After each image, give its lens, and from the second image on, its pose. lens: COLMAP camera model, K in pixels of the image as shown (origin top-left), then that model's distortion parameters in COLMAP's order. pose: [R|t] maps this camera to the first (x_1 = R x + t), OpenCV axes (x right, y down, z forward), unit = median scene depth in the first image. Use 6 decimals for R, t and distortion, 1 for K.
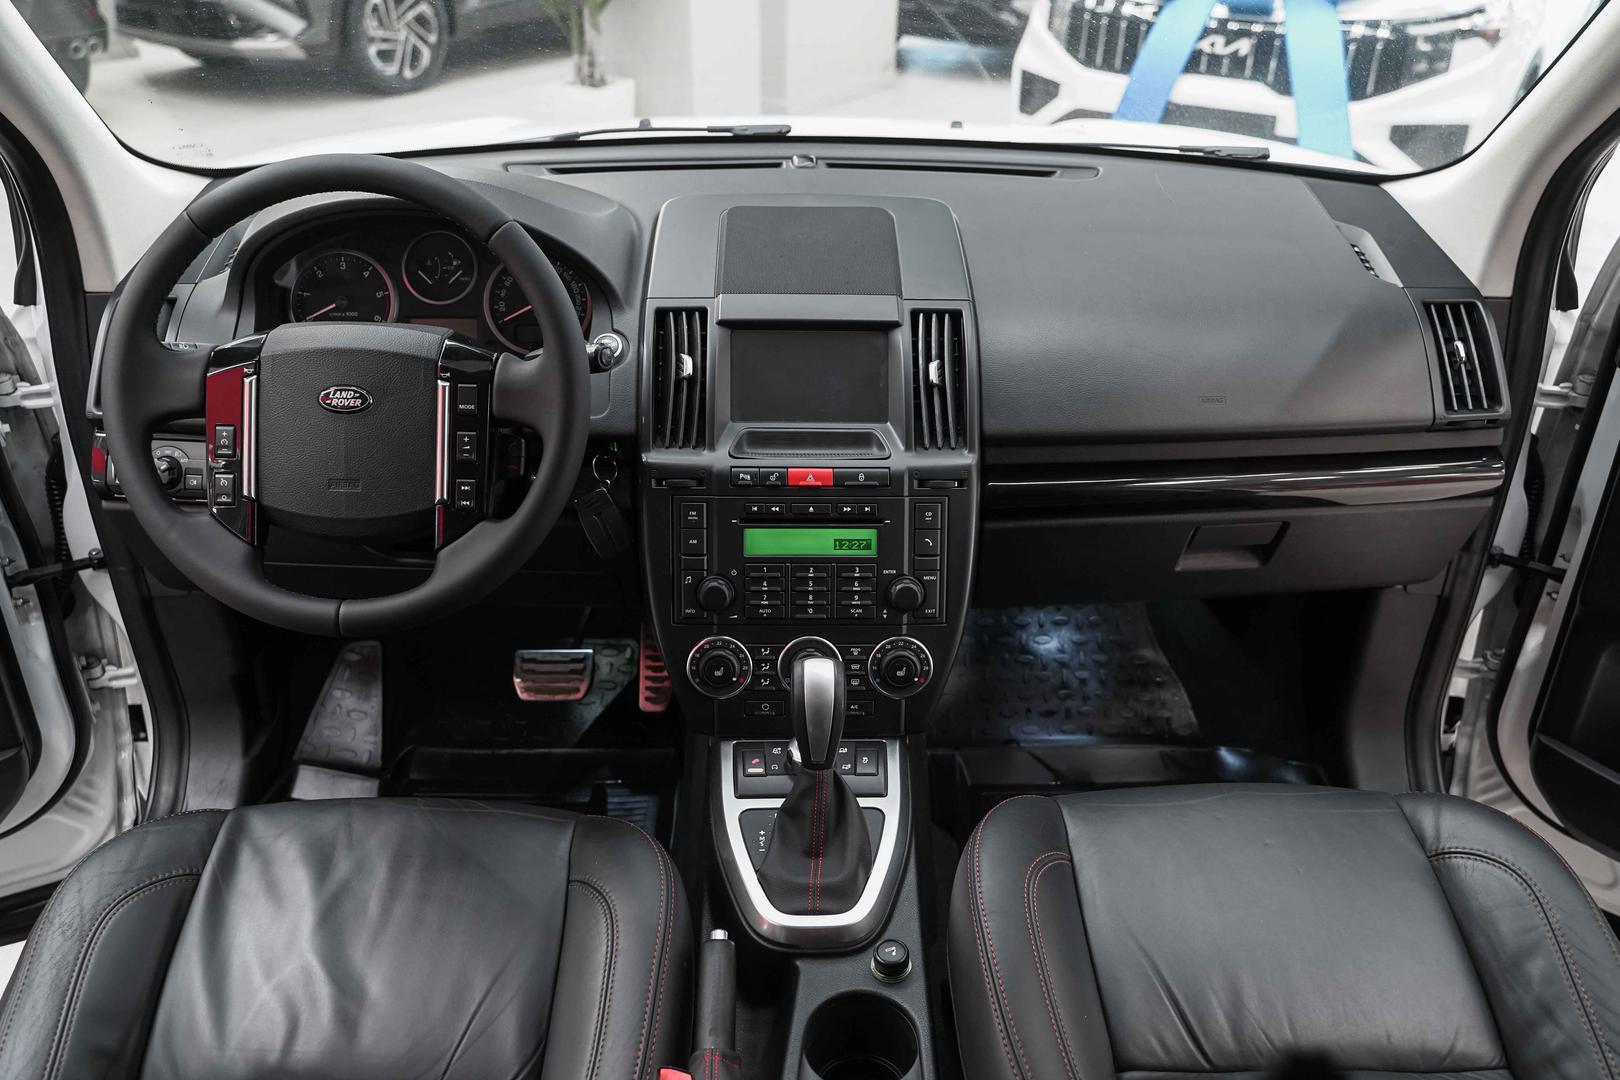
lens RADIAL K [[1334.5, 0, 815.5], [0, 1334.5, 533.0], [0, 0, 1]] dist [0.002183, -0.008140]
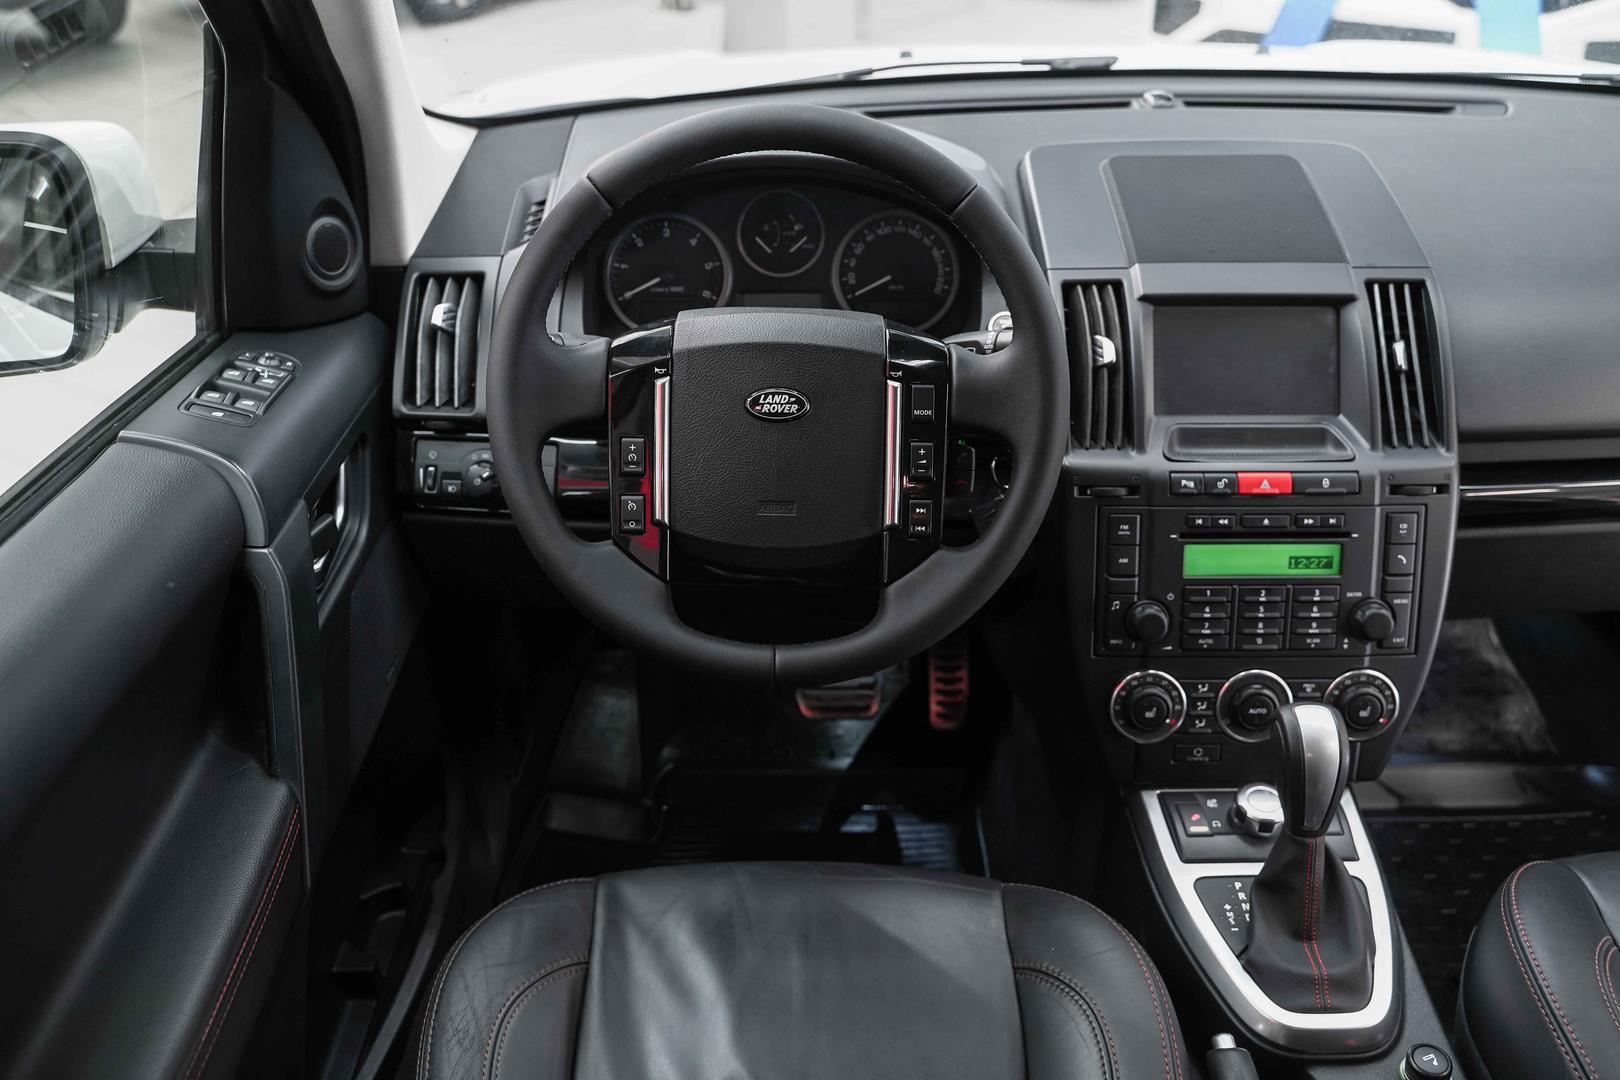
lens RADIAL K [[1387.7, 0, 805.1], [0, 1387.7, 537.2], [0, 0, 1]] dist [-0.004575, 0.029424]
pose [[0.999744, -0.005616, -0.021905, -0.271182], [0.006539, 0.999083, 0.042317, -0.046382], [0.021647, -0.042449, 0.998864, 0.117033]]
